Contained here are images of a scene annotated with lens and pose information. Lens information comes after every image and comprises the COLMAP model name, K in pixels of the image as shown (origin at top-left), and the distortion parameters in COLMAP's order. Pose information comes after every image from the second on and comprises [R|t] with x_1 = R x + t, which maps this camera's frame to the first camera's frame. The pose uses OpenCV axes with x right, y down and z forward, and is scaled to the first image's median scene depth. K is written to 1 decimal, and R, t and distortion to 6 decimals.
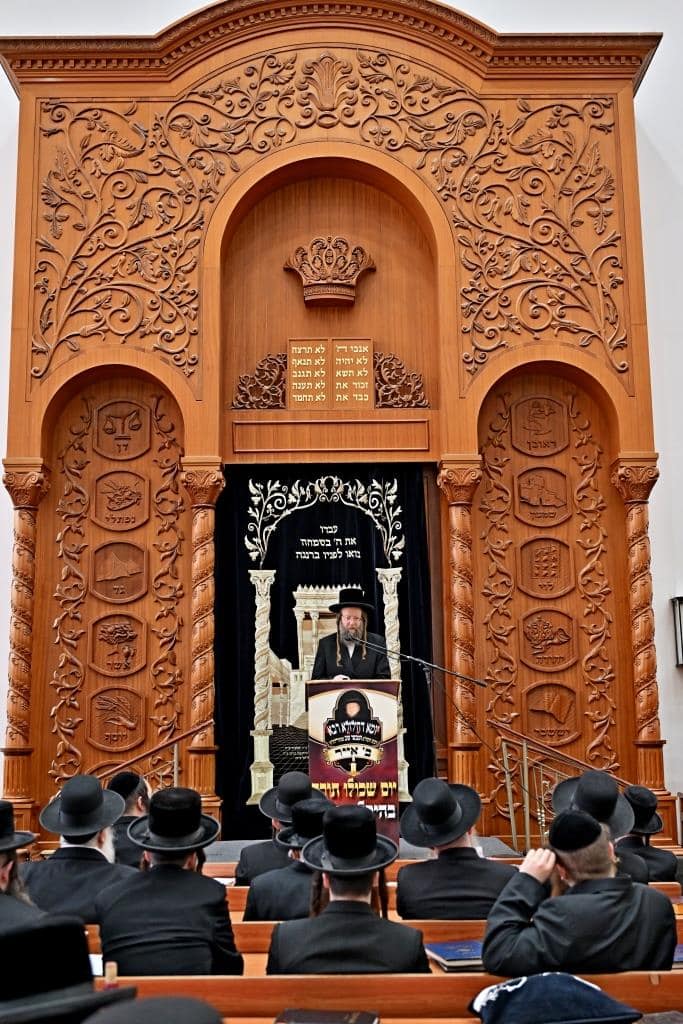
lens RADIAL K [[1198.5, 0, 341.5], [0, 1198.5, 512.0], [0, 0, 1]] dist [-0.012566, -0.008014]
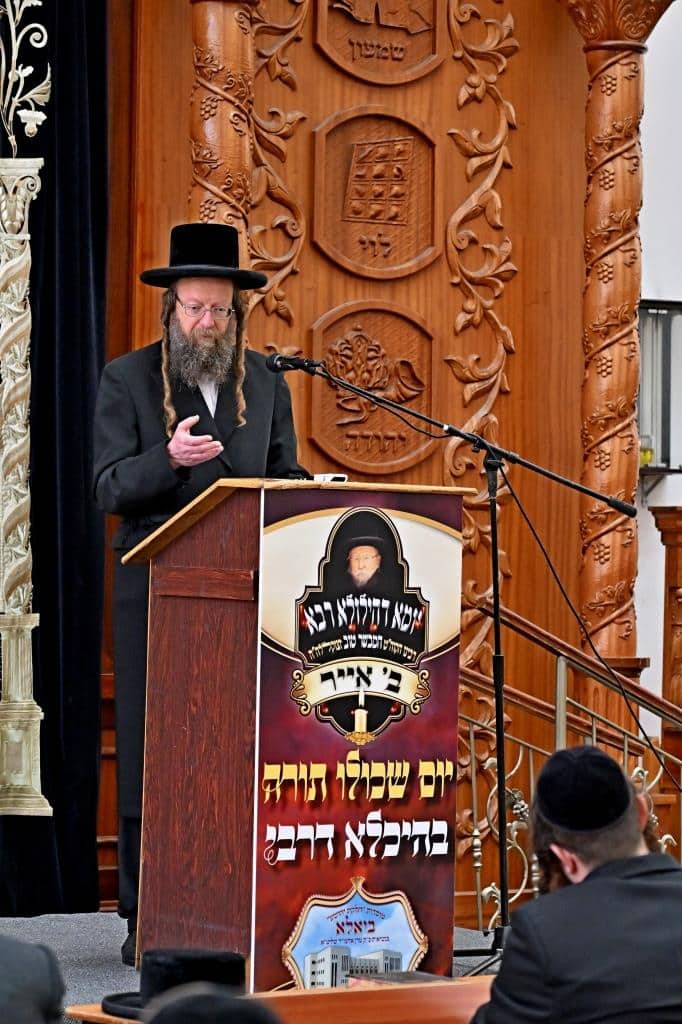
lens RADIAL K [[3452.4, 0, 341.0], [0, 3452.4, 512.0], [0, 0, 1]] dist [0.002004, 1.684075]
pose [[0.839445, 0.038018, 0.542113, -0.418653], [-0.117940, 0.986520, 0.113442, 0.023462], [-0.530493, -0.159165, 0.832613, 0.101743]]
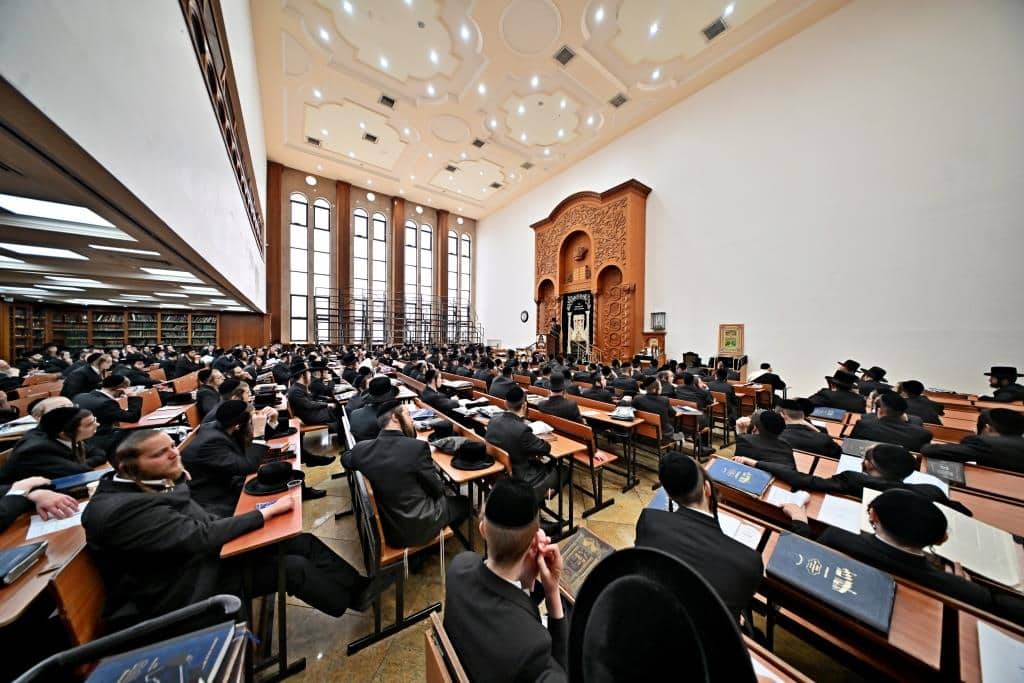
lens RADIAL K [[297.1, 0, 512.0], [0, 297.1, 341.5], [0, 0, 1]] dist [0.000054, 0.000002]
pose [[0.587662, 0.031294, -0.808501, 1.007757], [0.124485, 0.983857, 0.128564, -0.033012], [0.799473, -0.176198, 0.574280, -0.026193]]
